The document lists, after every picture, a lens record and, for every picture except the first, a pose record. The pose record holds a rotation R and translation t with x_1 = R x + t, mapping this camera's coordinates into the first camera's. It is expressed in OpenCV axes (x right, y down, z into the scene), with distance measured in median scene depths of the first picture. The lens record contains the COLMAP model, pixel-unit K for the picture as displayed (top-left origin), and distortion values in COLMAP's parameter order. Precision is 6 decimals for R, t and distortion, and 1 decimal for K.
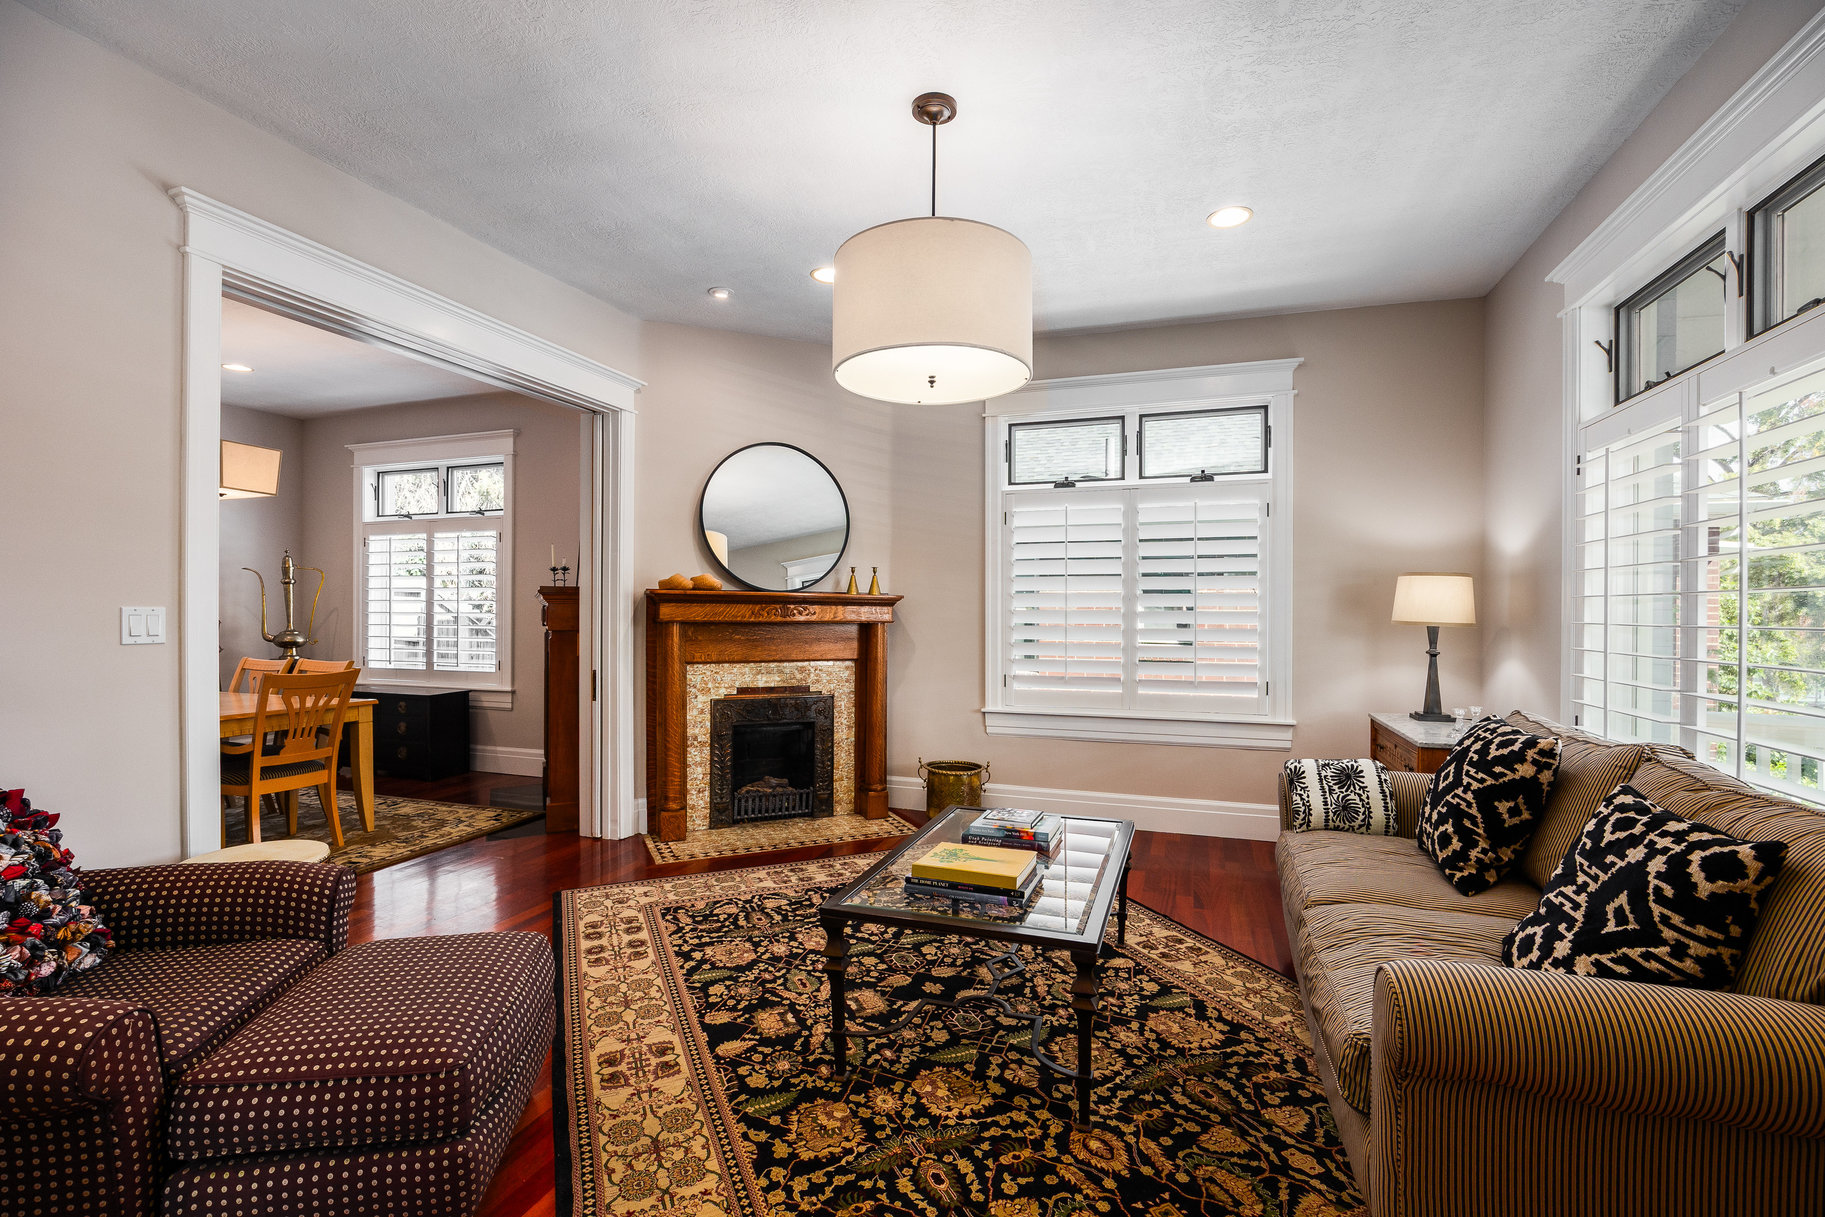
lens RADIAL K [[804.9, 0, 912.5], [0, 804.9, 608.5], [0, 0, 1]] dist [-0.000362, 0.000041]
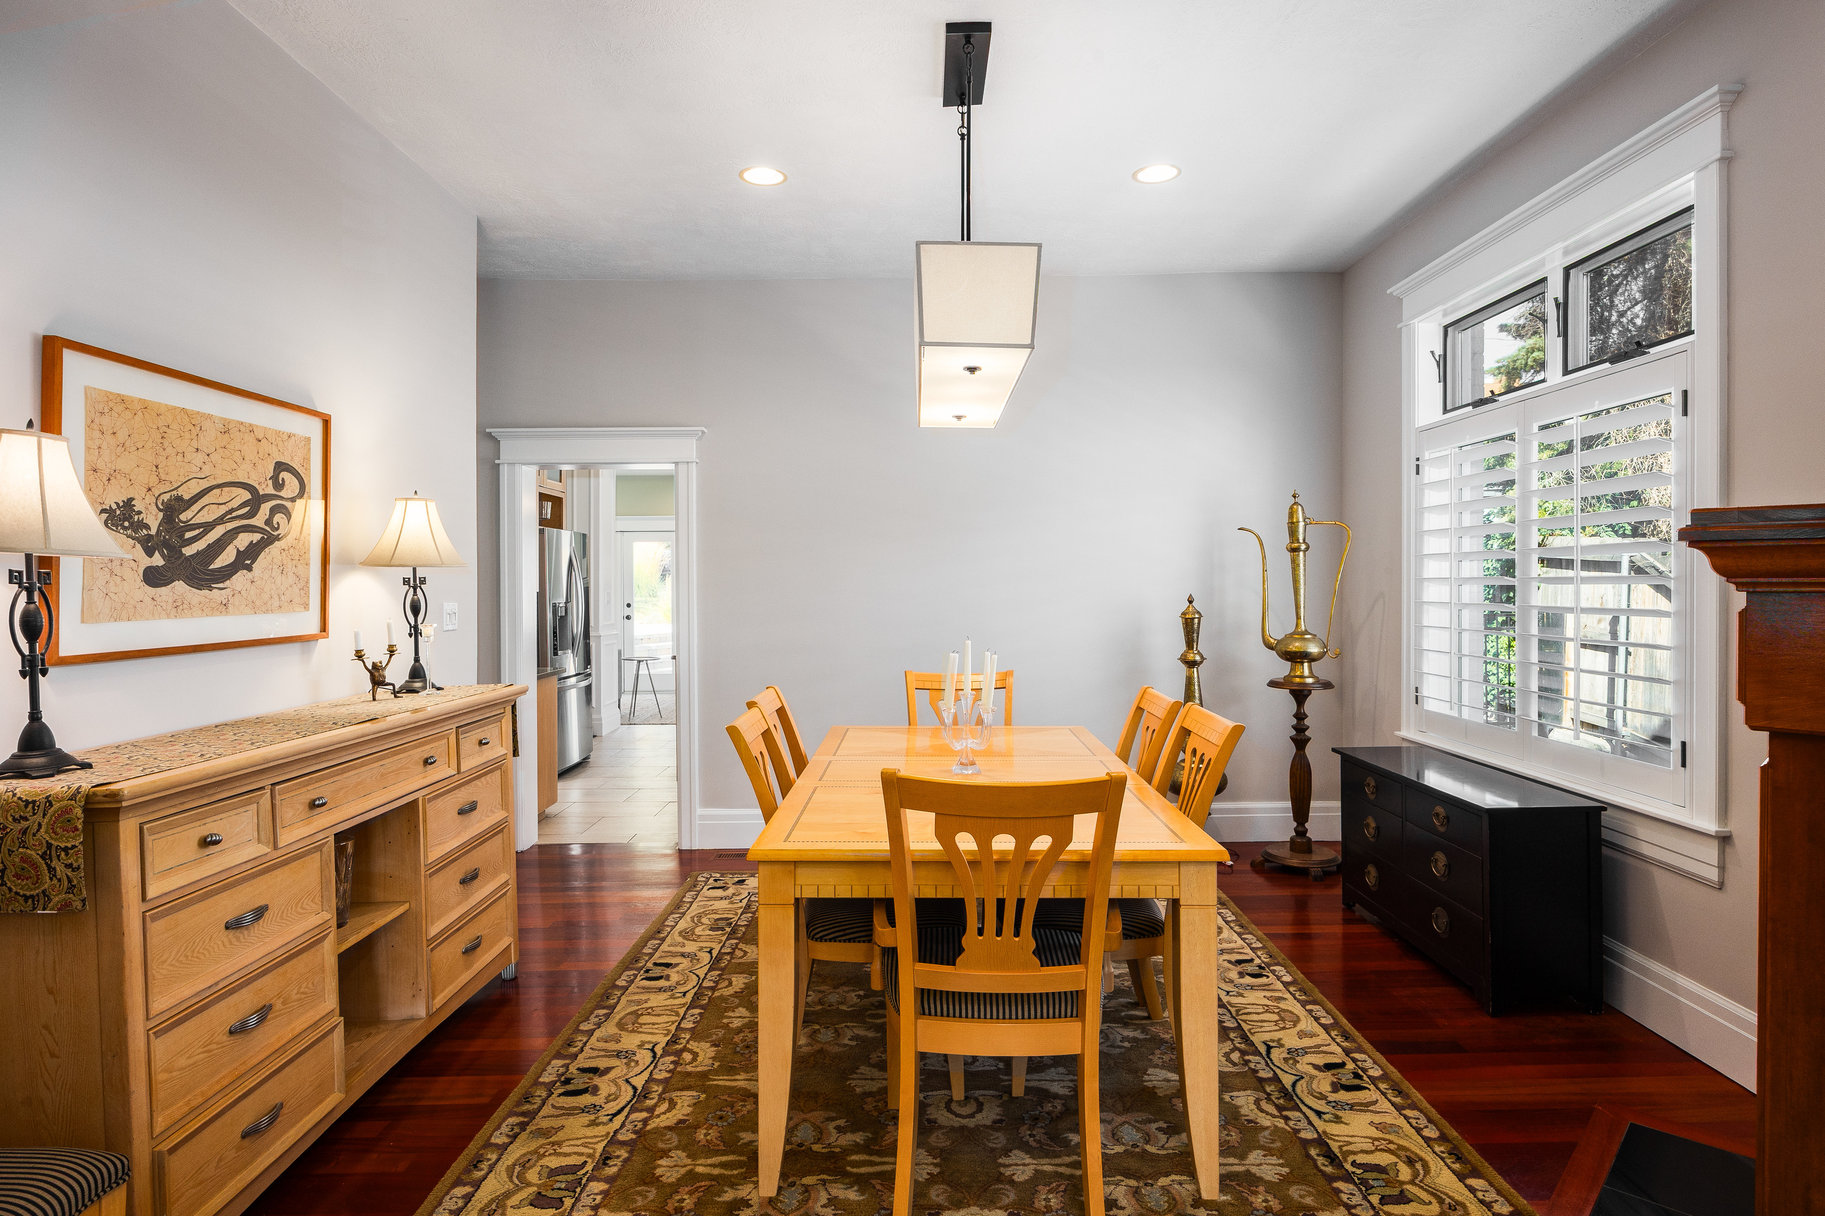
lens RADIAL K [[999.2, 0, 915.8], [0, 999.2, 577.8], [0, 0, 1]] dist [-0.002856, -0.001140]
pose [[0.355564, -0.007442, -0.934622, -0.215615], [-0.008963, 0.999895, -0.011371, -0.000769], [0.934609, 0.012420, 0.355461, 0.516185]]
